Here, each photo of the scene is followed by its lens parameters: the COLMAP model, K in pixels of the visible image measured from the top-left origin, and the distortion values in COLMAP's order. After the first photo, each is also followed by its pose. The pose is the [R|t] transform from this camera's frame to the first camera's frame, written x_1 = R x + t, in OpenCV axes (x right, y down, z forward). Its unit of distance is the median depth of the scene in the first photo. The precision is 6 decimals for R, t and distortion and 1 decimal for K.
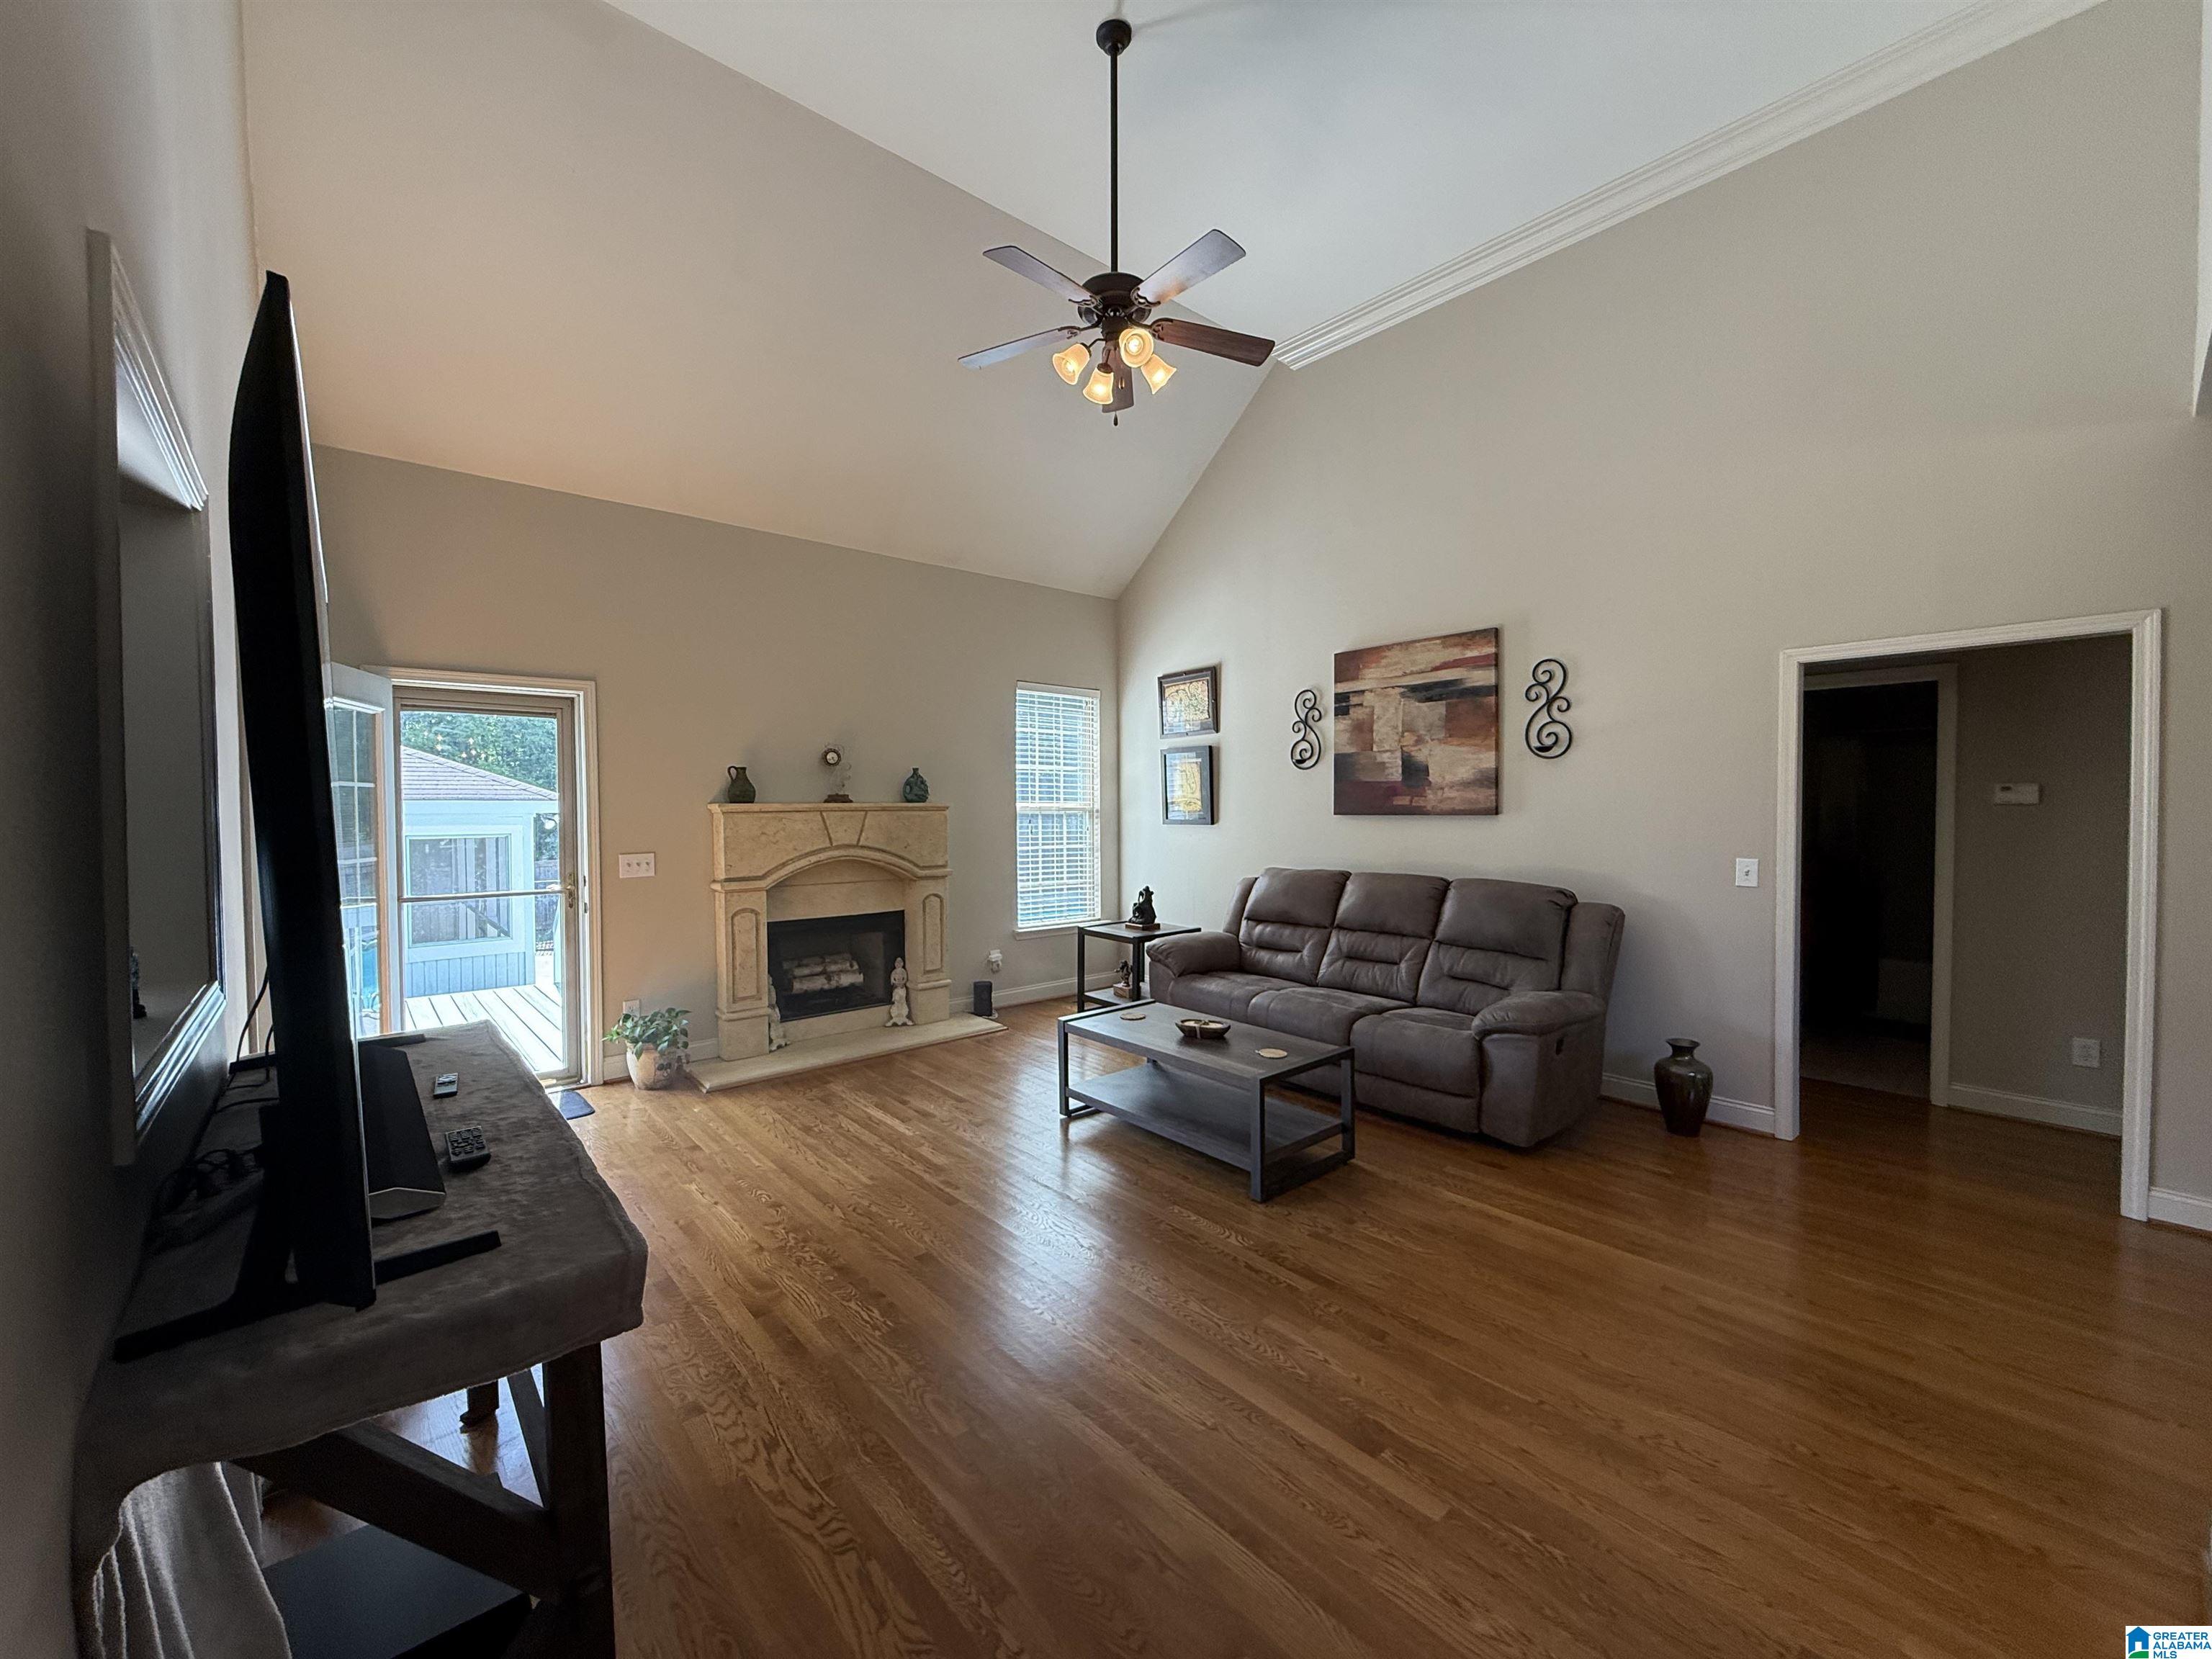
lens RADIAL K [[884.9, 0, 1101.9], [0, 884.9, 830.9], [0, 0, 1]] dist [0.003807, 0.000089]
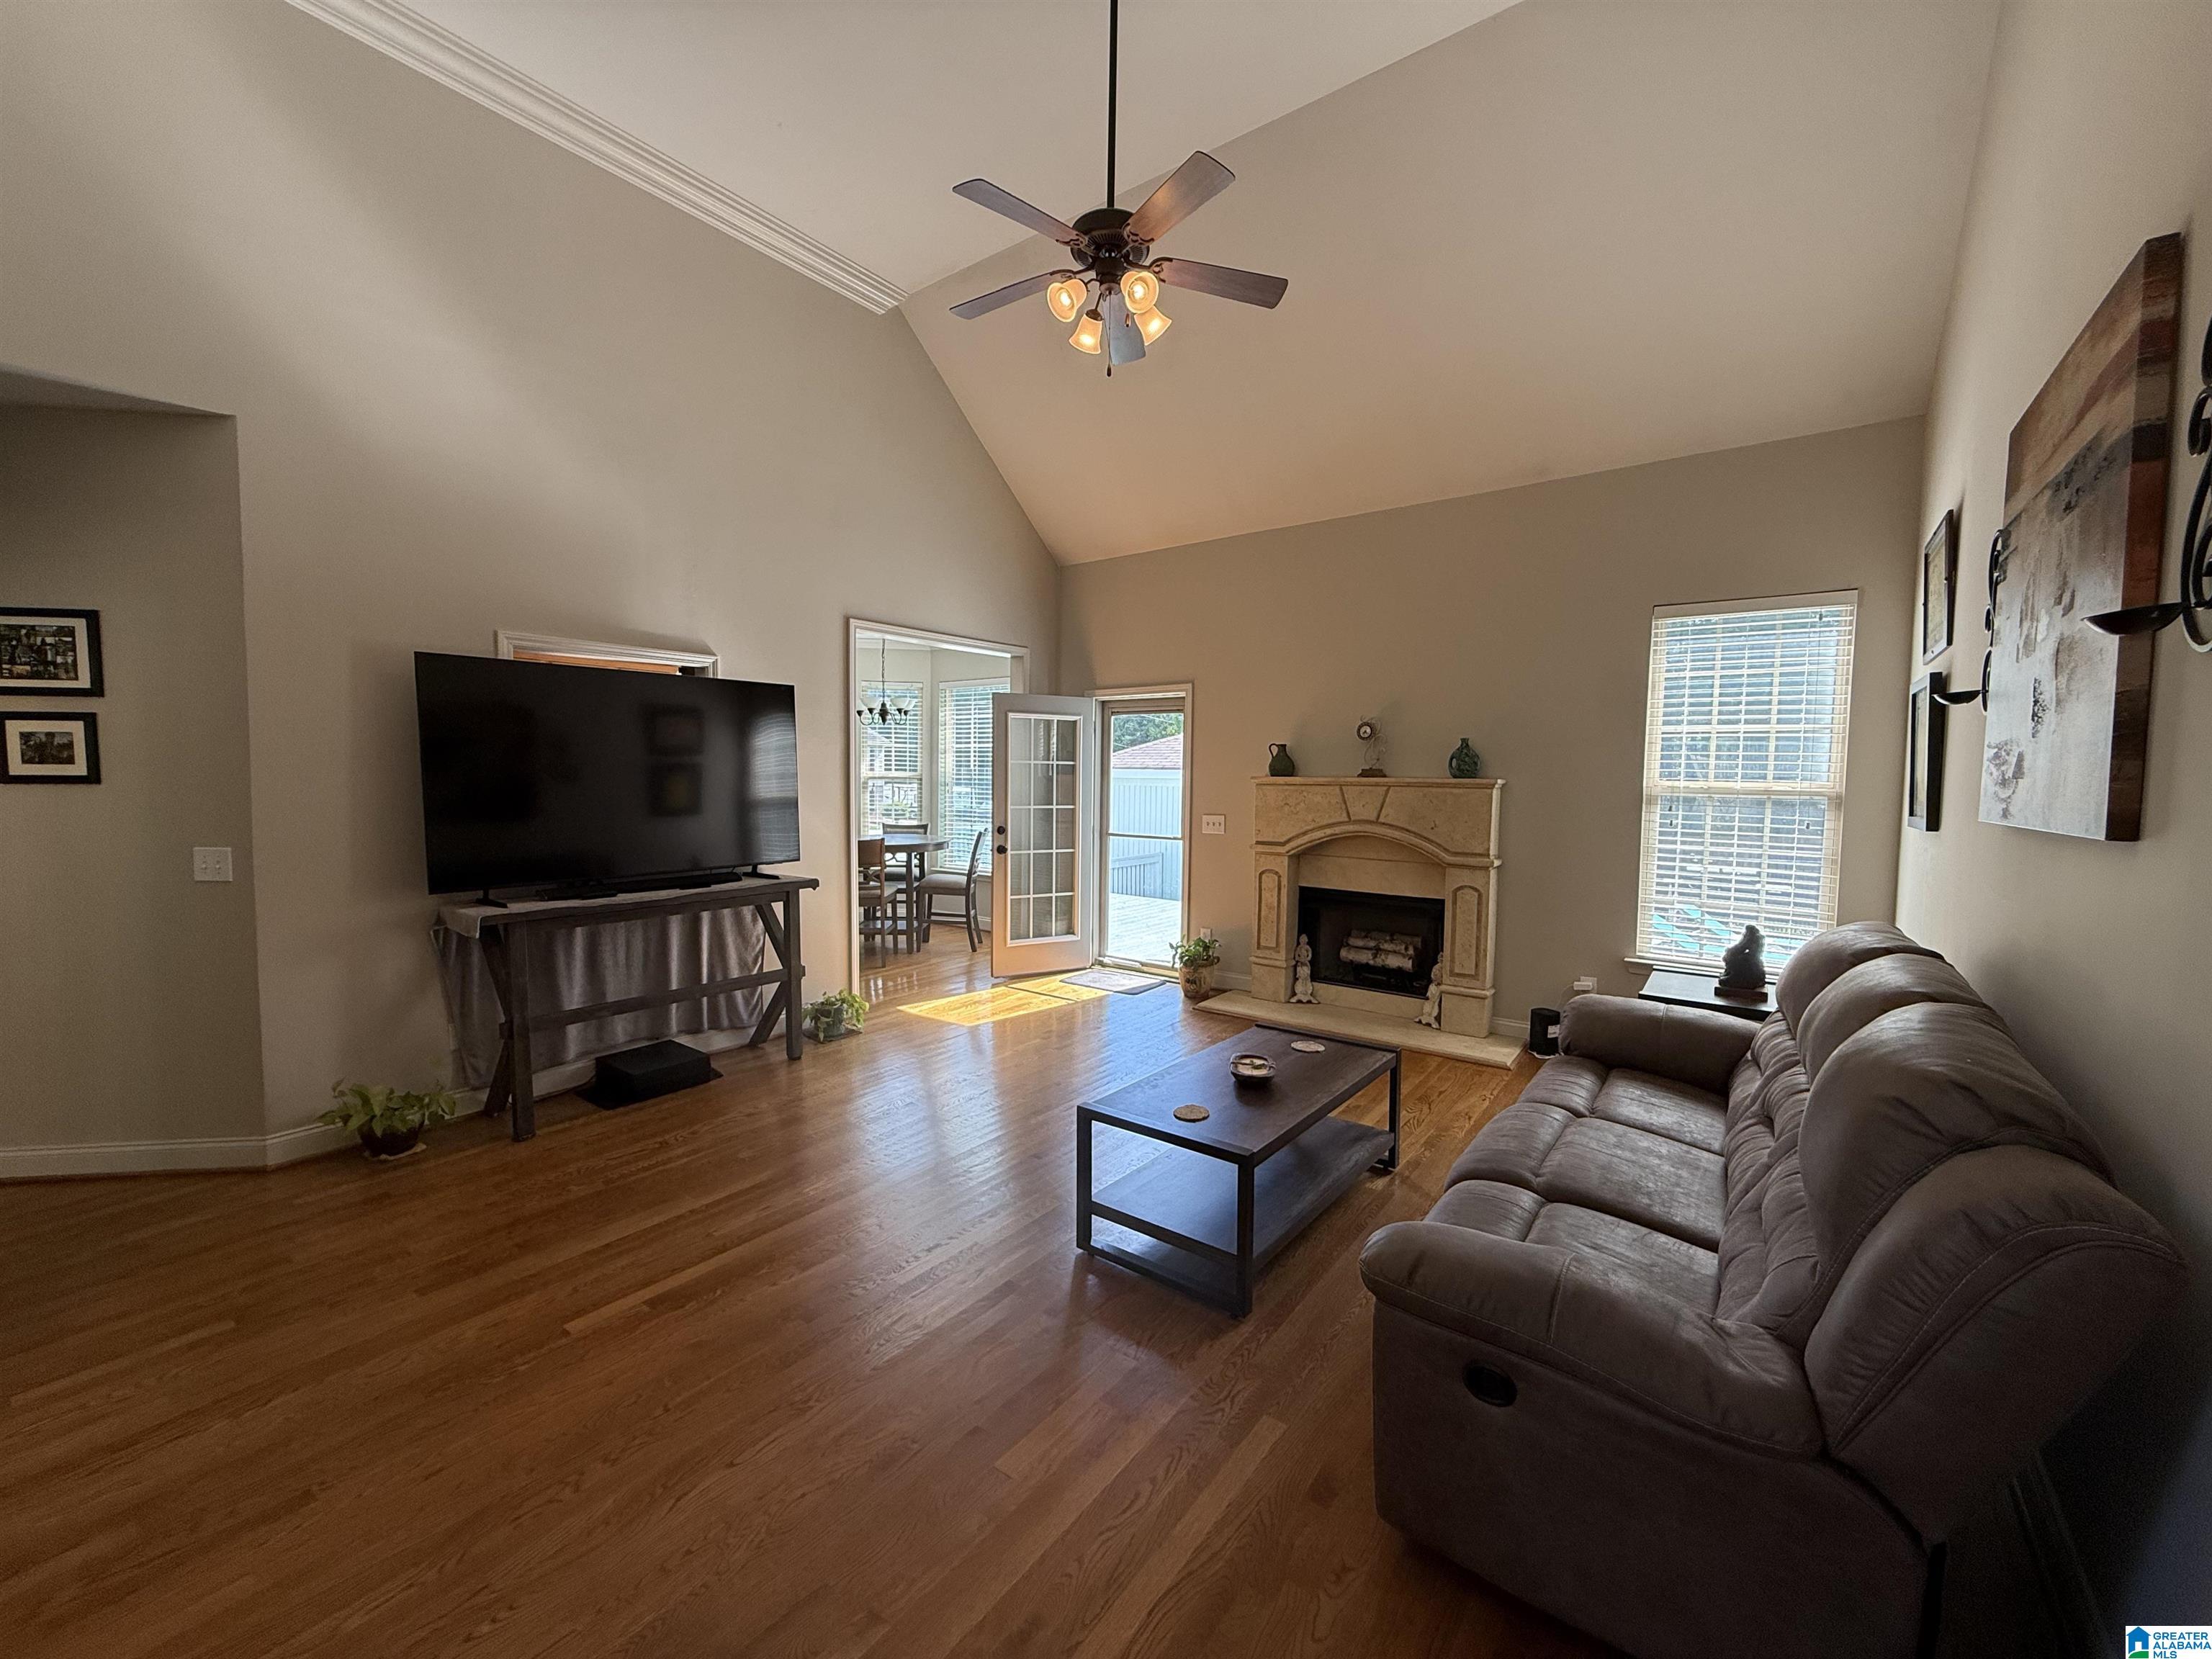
lens RADIAL K [[884.9, 0, 1101.3], [0, 884.9, 825.5], [0, 0, 1]] dist [0.003807, 0.000089]
pose [[0.204890, 0.063855, -0.976700, 0.608955], [-0.041011, 0.997553, 0.056615, -0.021922], [0.977925, 0.028455, 0.207007, 0.511018]]
